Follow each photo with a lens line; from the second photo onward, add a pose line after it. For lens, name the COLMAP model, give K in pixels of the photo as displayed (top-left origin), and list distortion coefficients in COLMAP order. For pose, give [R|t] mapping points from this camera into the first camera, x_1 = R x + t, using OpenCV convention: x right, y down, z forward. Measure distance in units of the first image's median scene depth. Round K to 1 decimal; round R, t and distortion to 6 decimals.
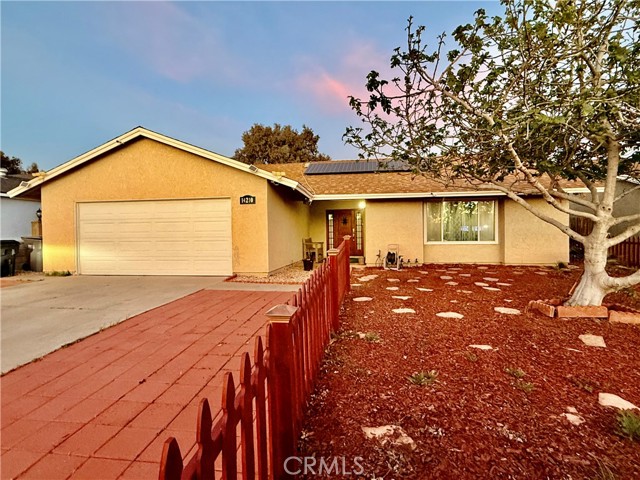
lens RADIAL K [[331.8, 0, 319.3], [0, 331.8, 238.5], [0, 0, 1]] dist [-0.028134, -0.001225]
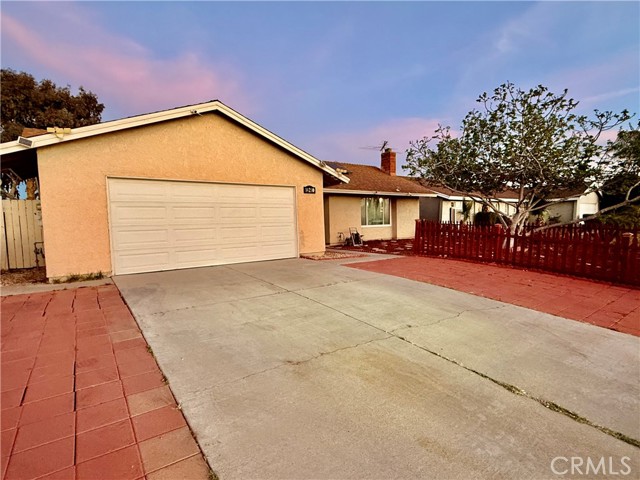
lens RADIAL K [[331.8, 0, 320.7], [0, 331.8, 240.5], [0, 0, 1]] dist [-0.028134, -0.001225]
pose [[0.708440, -0.046561, 0.704233, -0.929815], [0.019431, 0.998730, 0.046485, 0.005838], [-0.705503, -0.019248, 0.708445, 0.141180]]
